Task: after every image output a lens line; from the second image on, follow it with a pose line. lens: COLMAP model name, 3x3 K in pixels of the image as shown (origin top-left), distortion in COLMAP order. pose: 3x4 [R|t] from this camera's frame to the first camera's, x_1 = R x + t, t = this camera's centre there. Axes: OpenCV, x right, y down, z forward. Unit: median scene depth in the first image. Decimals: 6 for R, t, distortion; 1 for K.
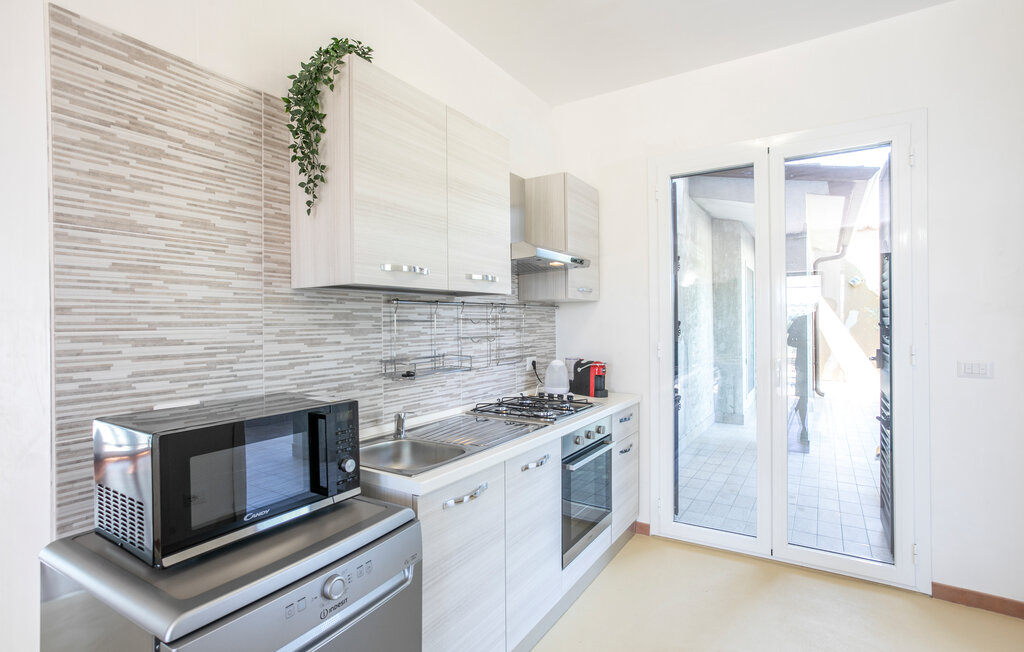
lens RADIAL K [[493.4, 0, 514.5], [0, 493.4, 324.8], [0, 0, 1]] dist [-0.067858, 0.032926]
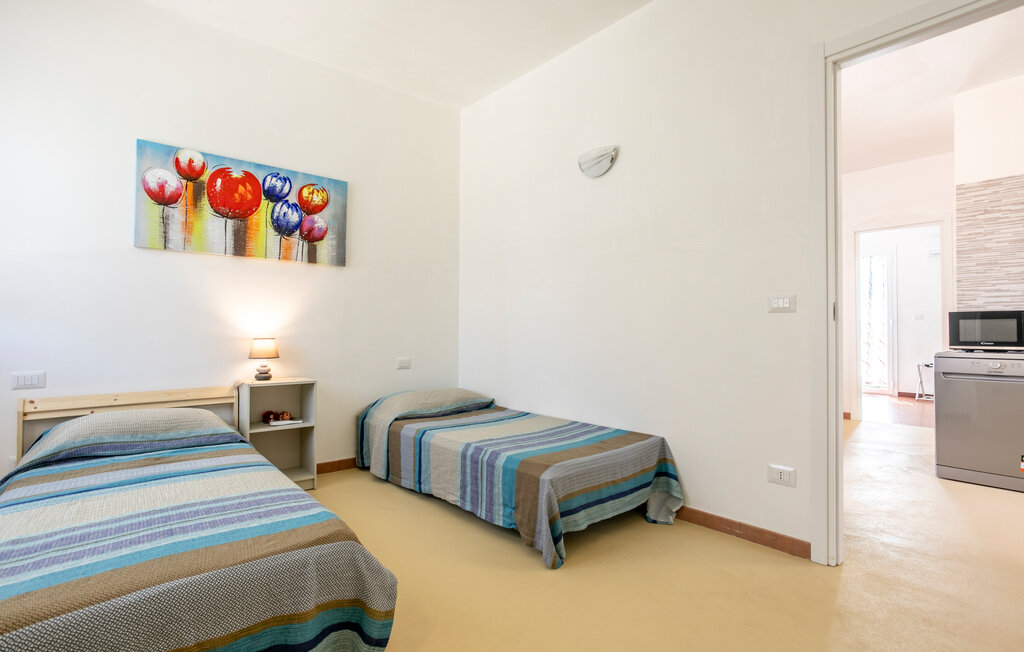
lens RADIAL K [[493.4, 0, 514.5], [0, 493.4, 324.8], [0, 0, 1]] dist [-0.067858, 0.032926]
pose [[-0.313751, -0.000282, -0.949505, 1.795613], [-0.003652, 0.999993, 0.000910, 0.161295], [0.949498, 0.003753, -0.313750, -0.483753]]
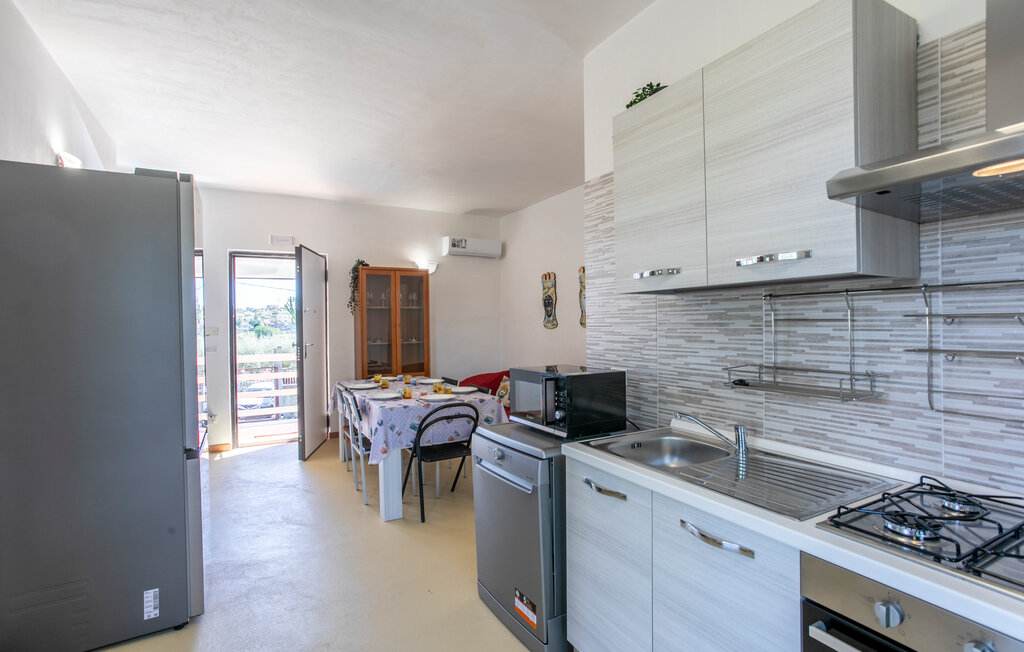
lens RADIAL K [[493.4, 0, 514.5], [0, 493.4, 324.8], [0, 0, 1]] dist [-0.067858, 0.032926]
pose [[-0.489565, 0.022458, -0.871677, 0.754340], [0.015413, 0.999735, 0.017100, -0.023430], [0.871830, -0.005063, -0.489782, 1.115355]]
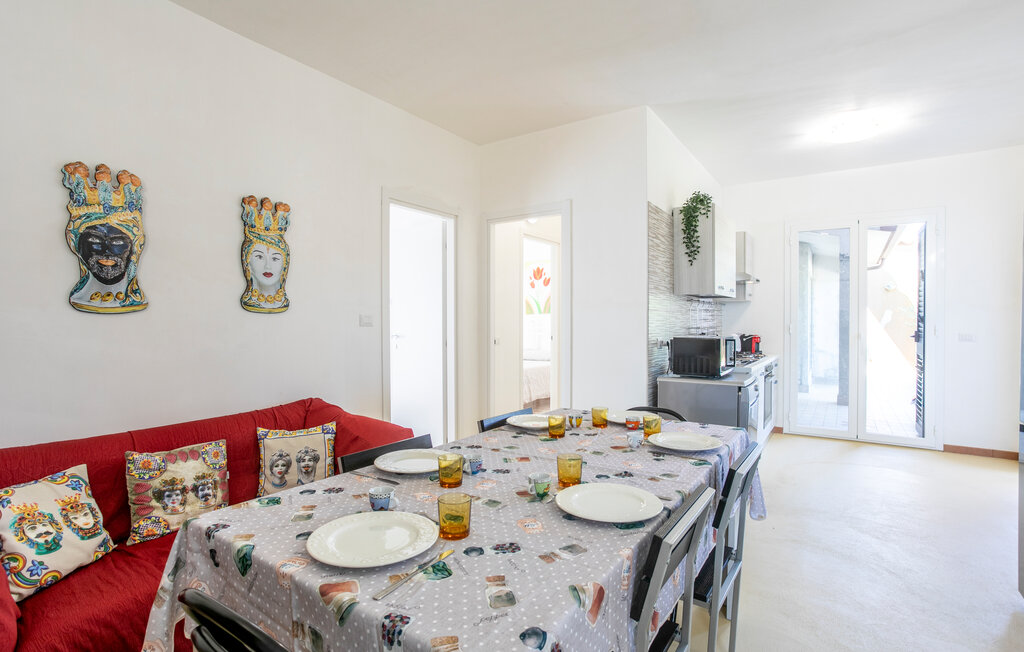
lens RADIAL K [[493.4, 0, 514.5], [0, 493.4, 324.8], [0, 0, 1]] dist [-0.067858, 0.032926]
pose [[0.998923, 0.012078, -0.044802, -1.011755], [-0.011922, 0.999922, 0.003736, 0.067134], [0.044844, -0.003198, 0.998989, -1.301184]]
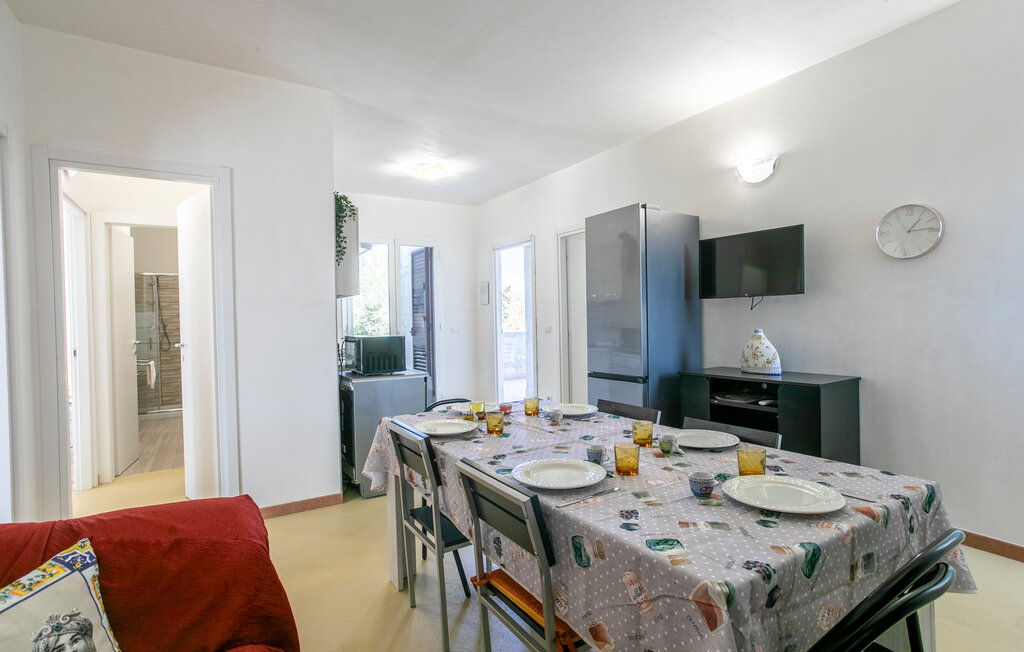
lens RADIAL K [[485.0, 0, 512.1], [0, 485.0, 337.5], [0, 0, 1]] dist [0.001897, 0.000858]
pose [[0.429143, -0.029971, 0.902739, -1.919807], [0.011499, 0.999550, 0.027719, 0.070720], [-0.903163, -0.001515, 0.429294, -0.735415]]
